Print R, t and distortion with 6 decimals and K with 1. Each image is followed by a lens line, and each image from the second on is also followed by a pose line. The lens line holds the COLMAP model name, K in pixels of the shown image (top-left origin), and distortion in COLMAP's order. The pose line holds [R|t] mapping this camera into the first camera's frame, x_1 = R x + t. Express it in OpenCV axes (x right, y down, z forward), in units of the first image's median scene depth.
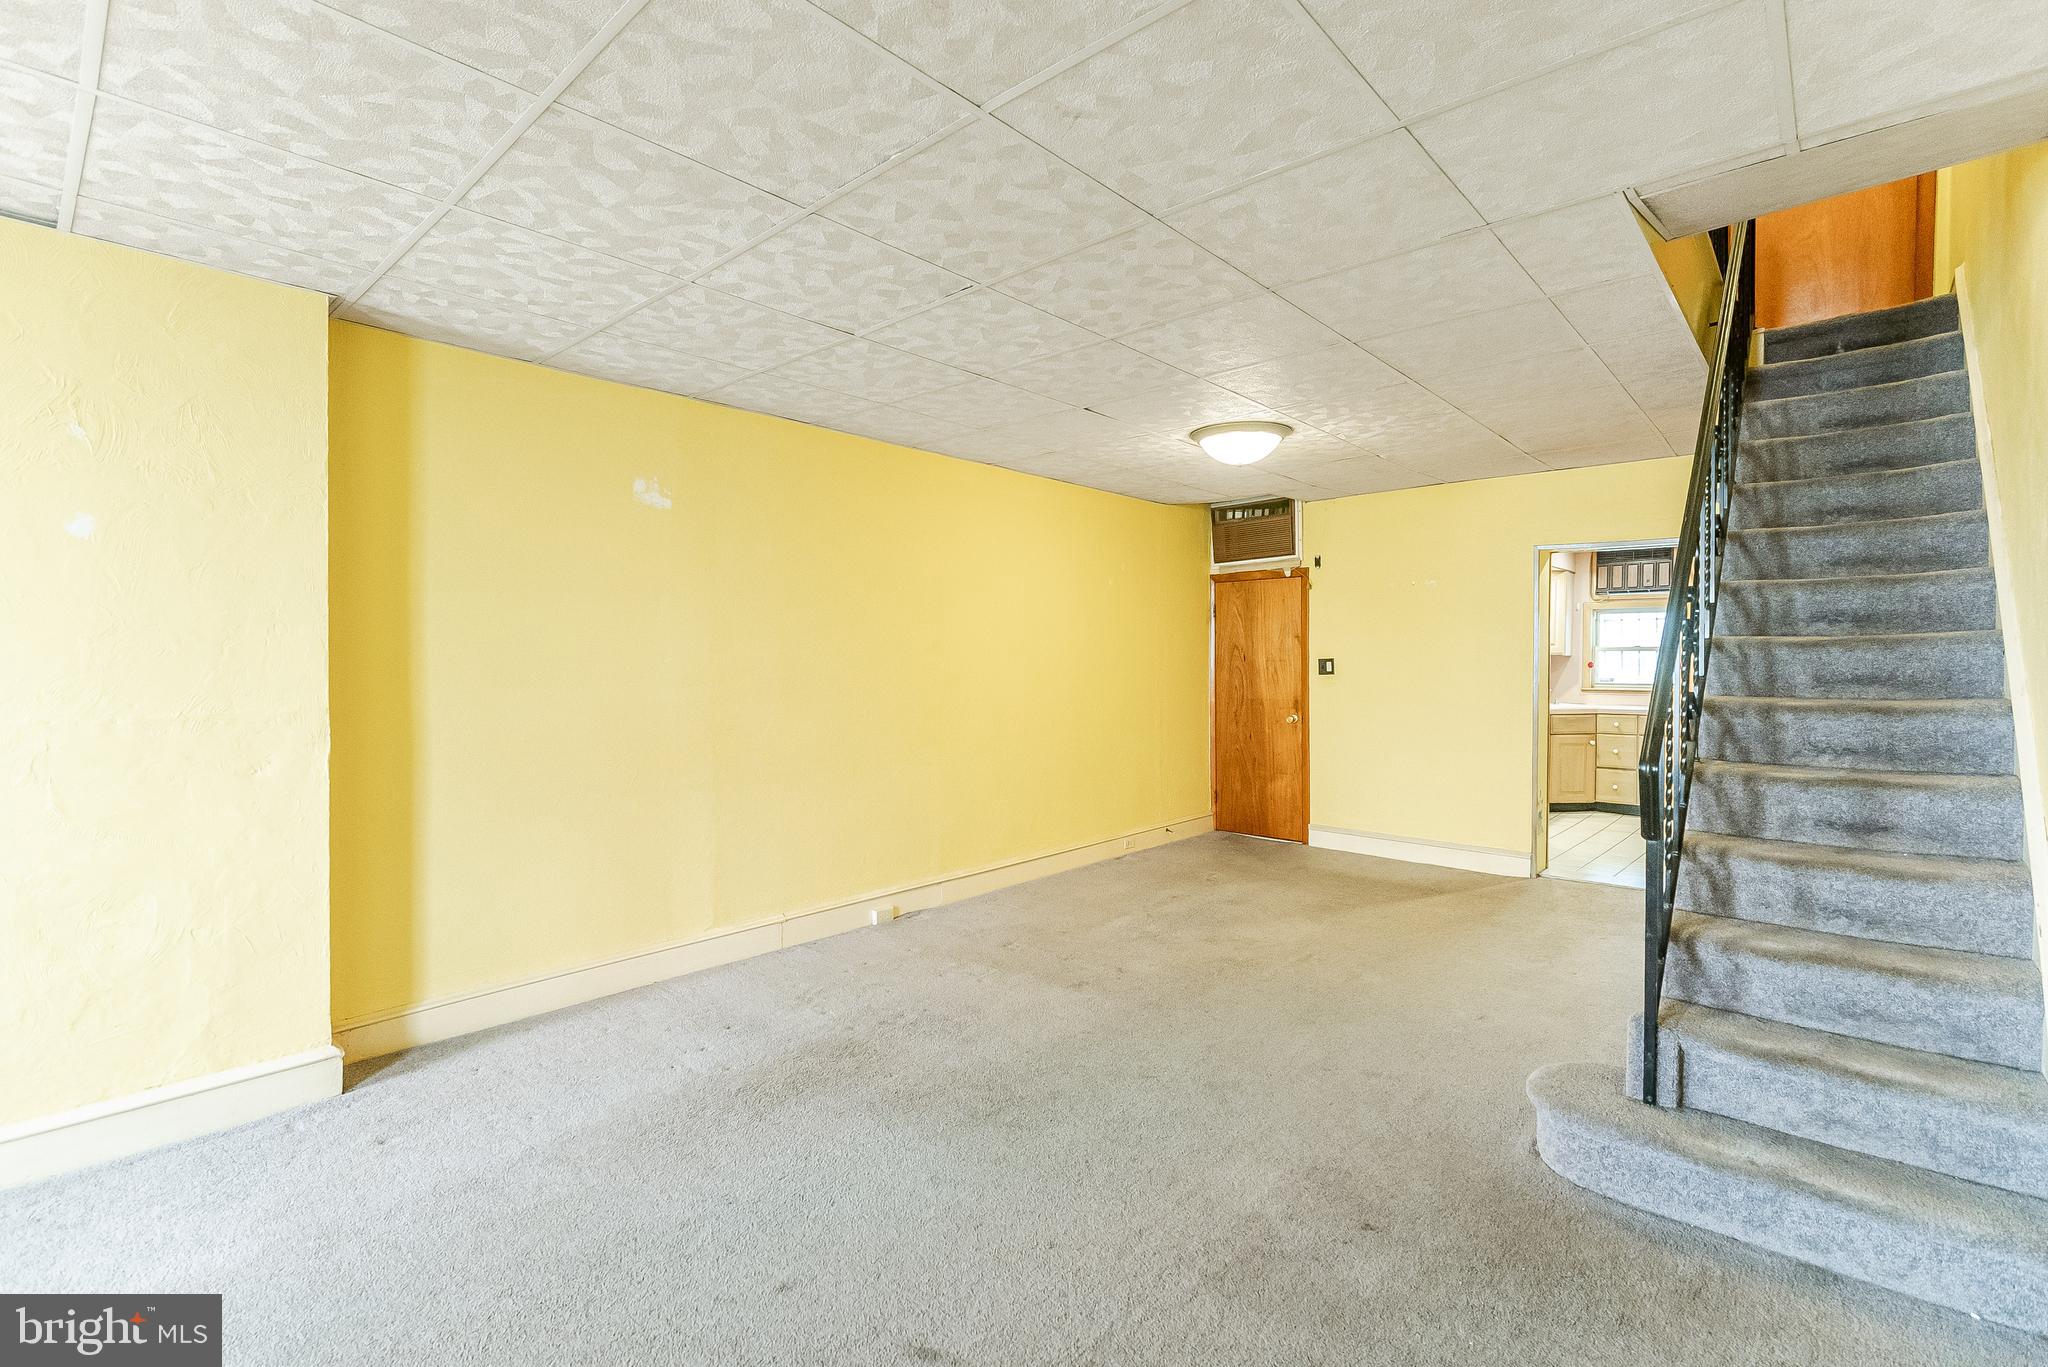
lens RADIAL K [[924.8, 0, 1031.1], [0, 924.8, 683.7], [0, 0, 1]] dist [-0.000703, -0.000574]
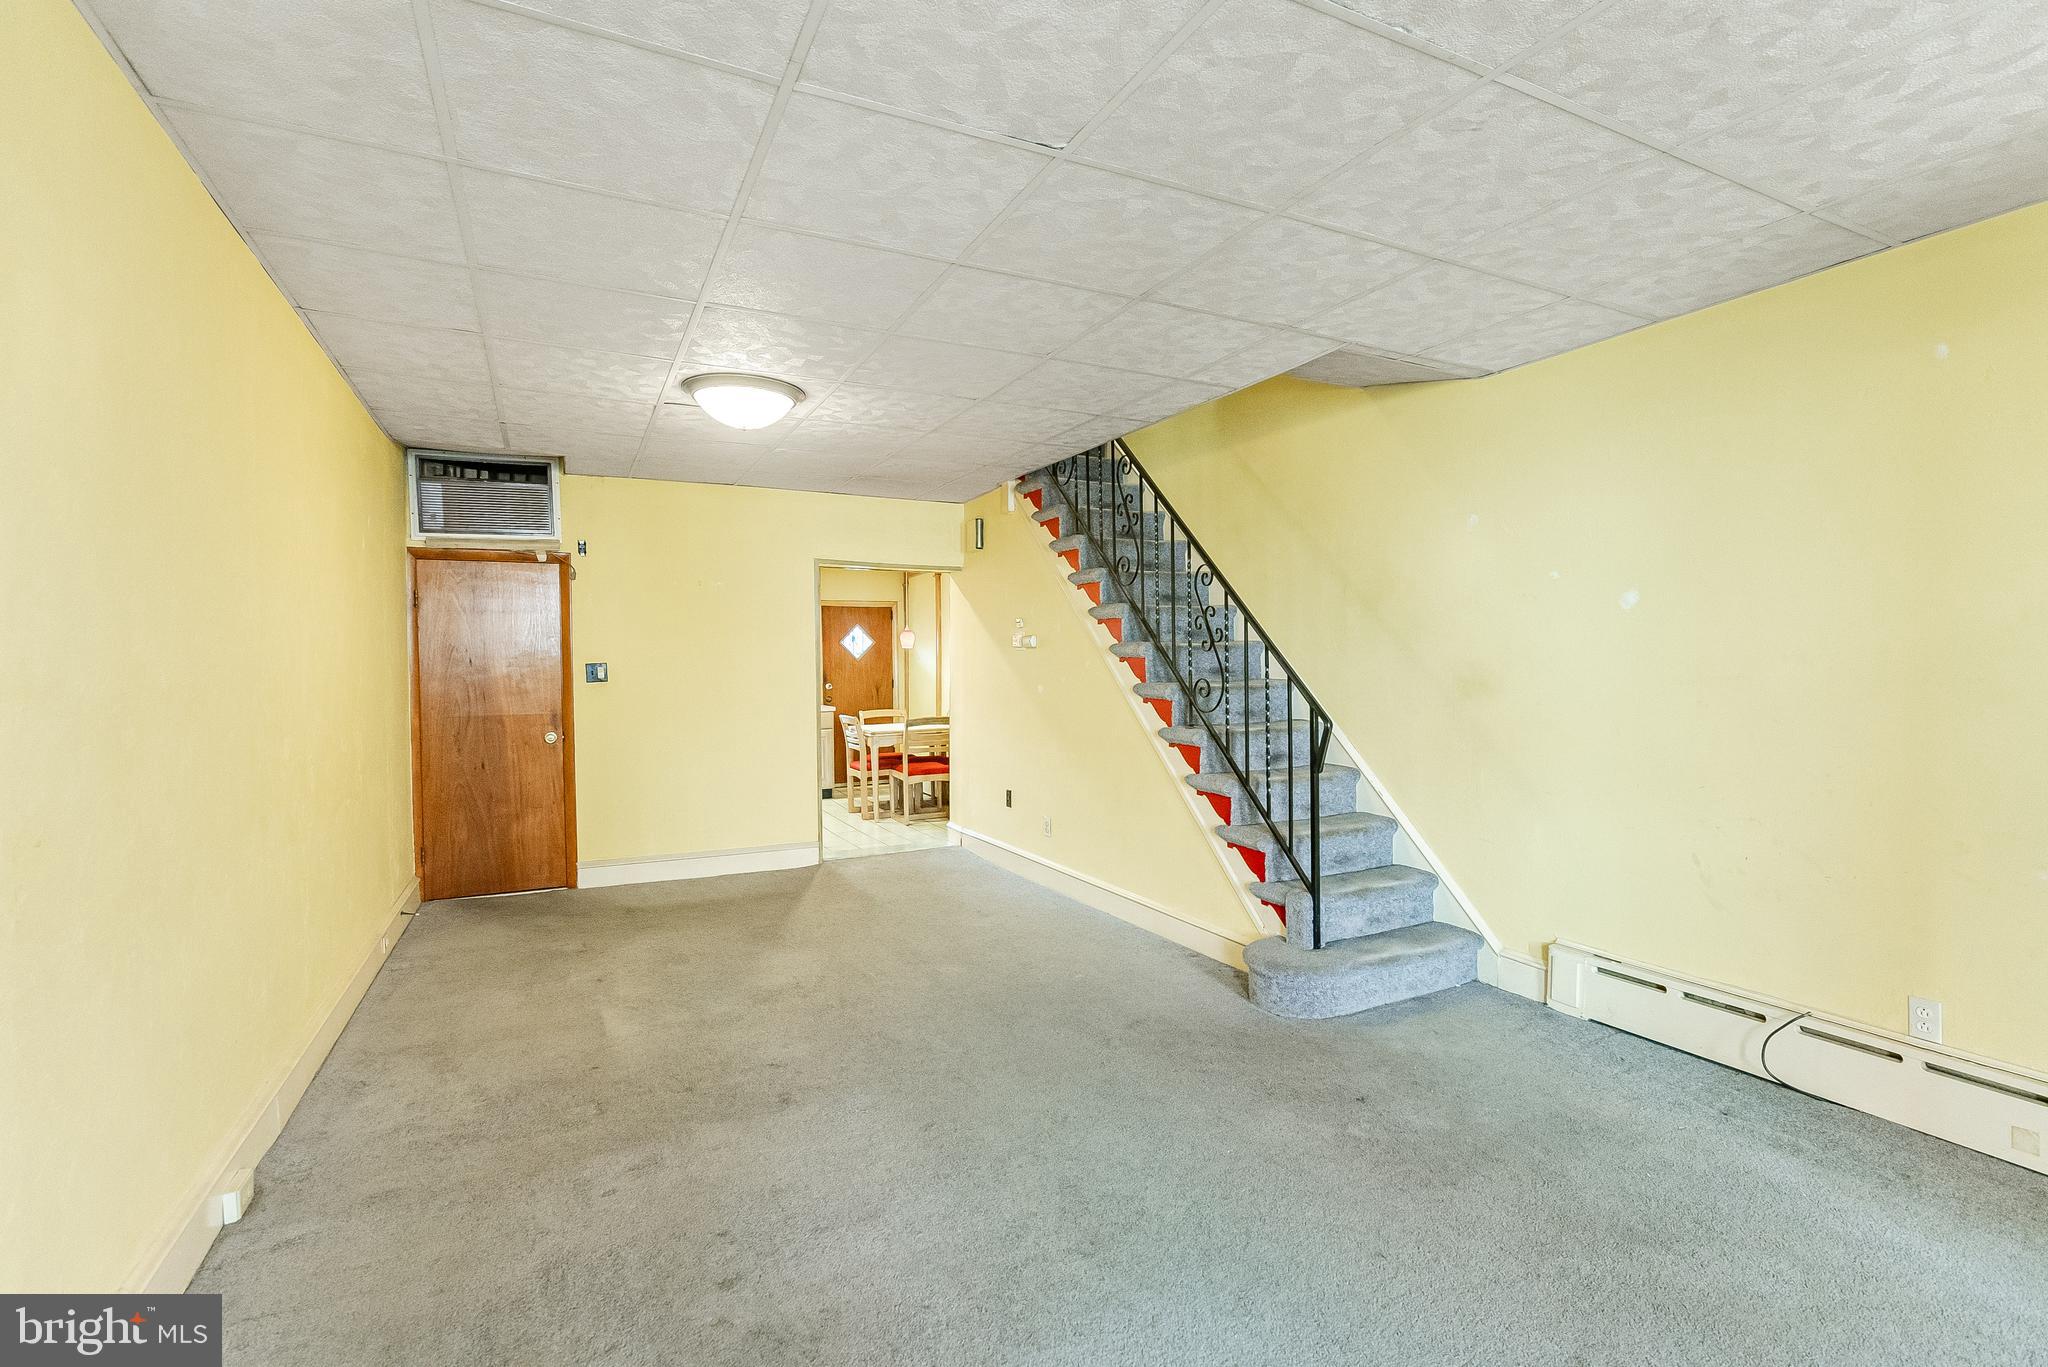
lens RADIAL K [[924.2, 0, 1032.7], [0, 924.2, 679.4], [0, 0, 1]] dist [0.000100, -0.001356]
pose [[0.361770, -0.015397, 0.932140, -0.319998], [0.033294, 0.999439, 0.003587, -0.001788], [-0.931672, 0.029737, 0.362080, 0.312965]]
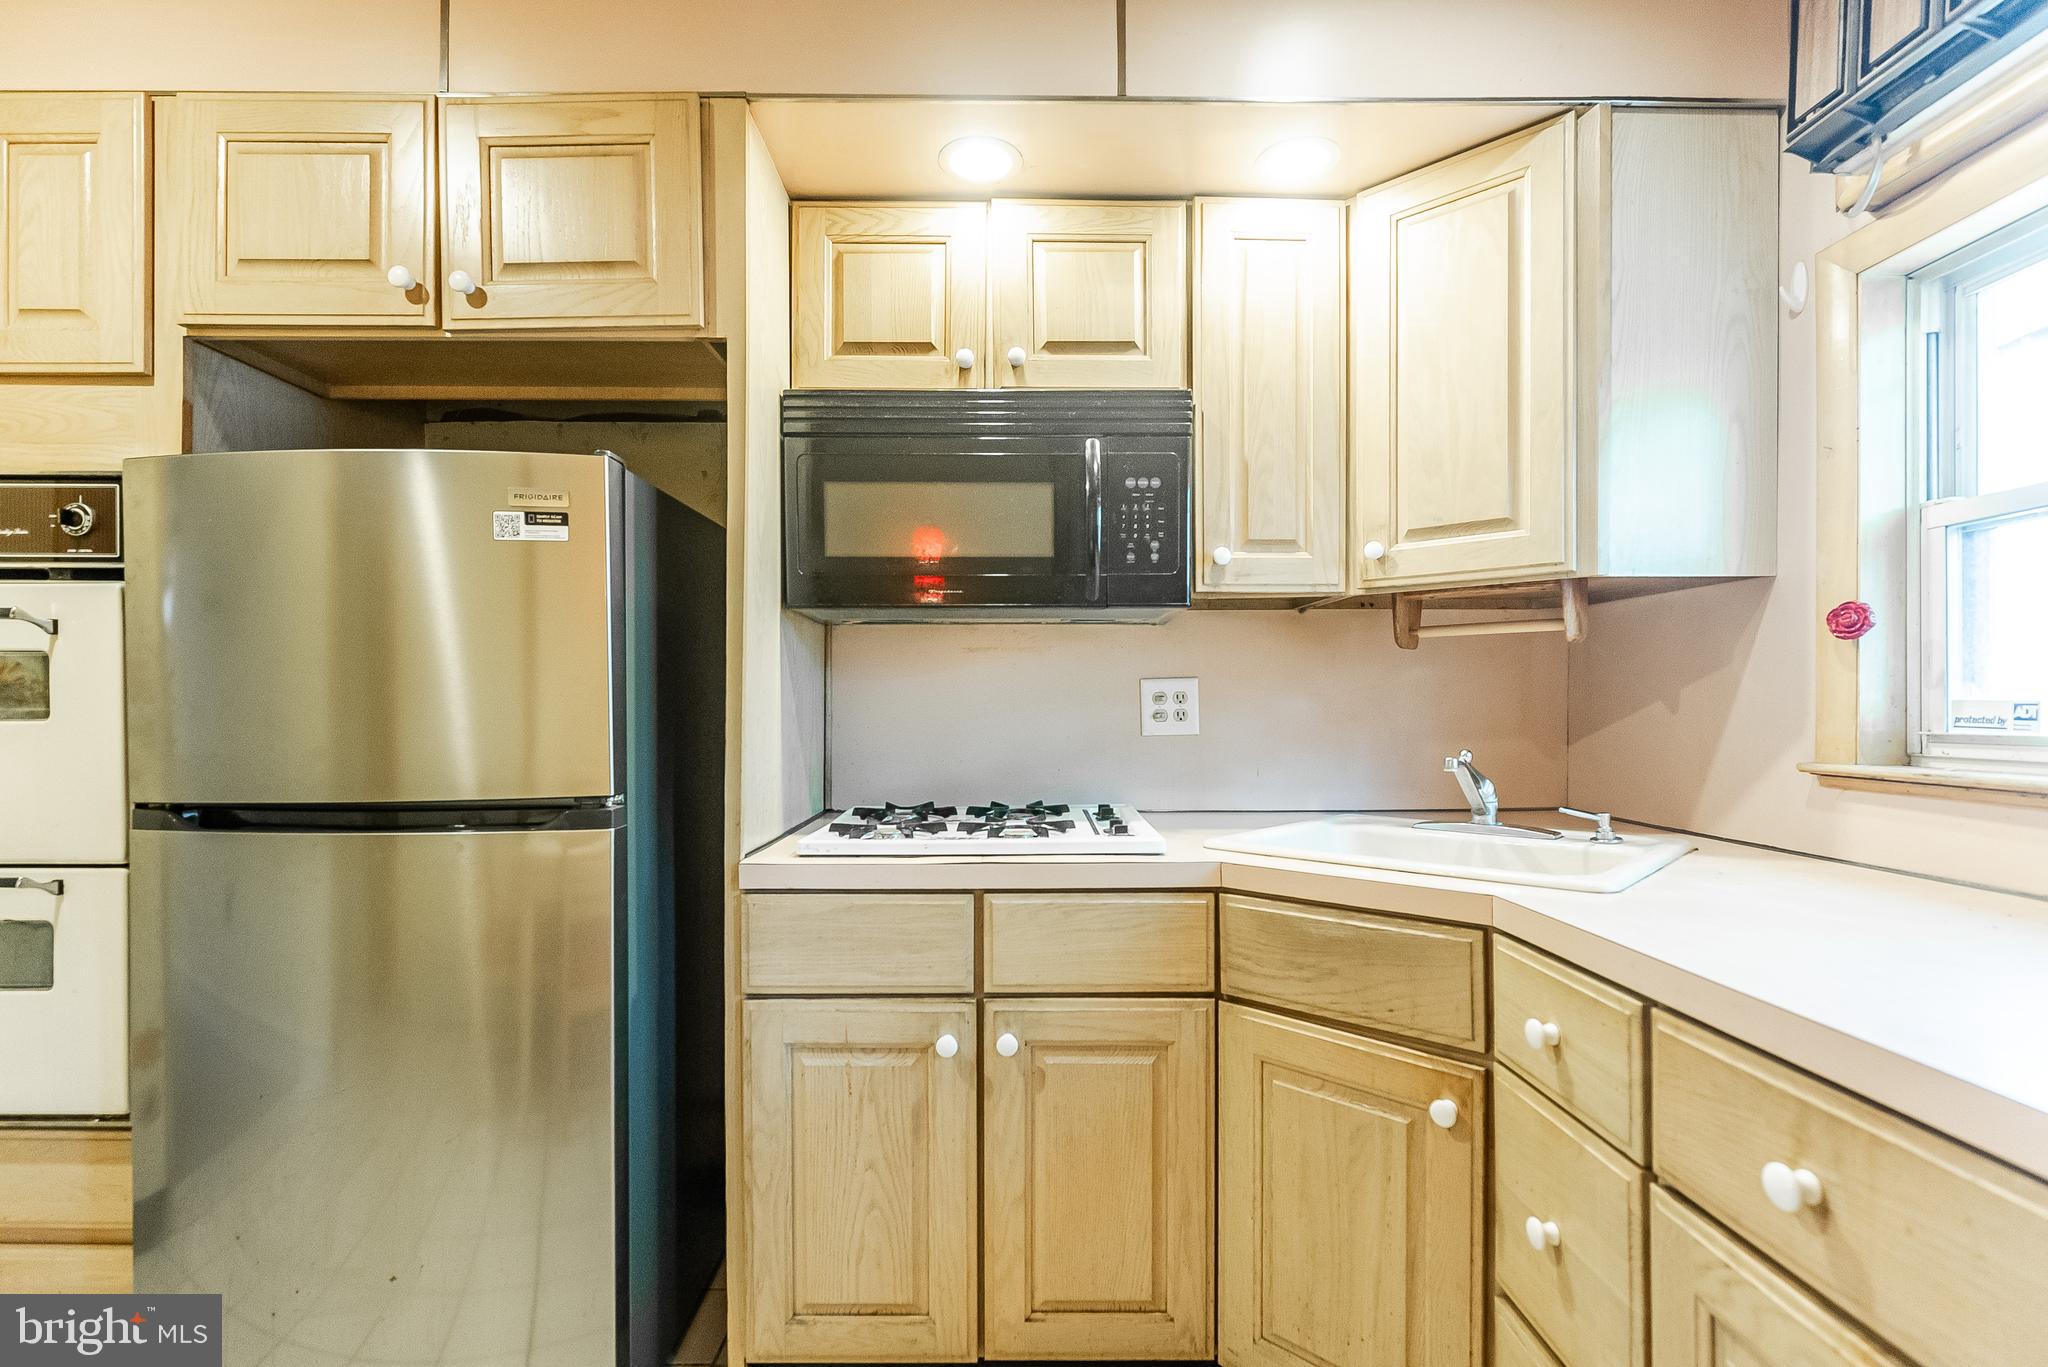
lens RADIAL K [[935.0, 0, 1036.8], [0, 935.0, 707.7], [0, 0, 1]] dist [-0.003048, -0.000691]
pose [[0.677413, 0.000416, -0.735602, 0.801161], [-0.021271, 0.999593, -0.019022, 0.001329], [0.735295, 0.028533, 0.677146, 1.002051]]
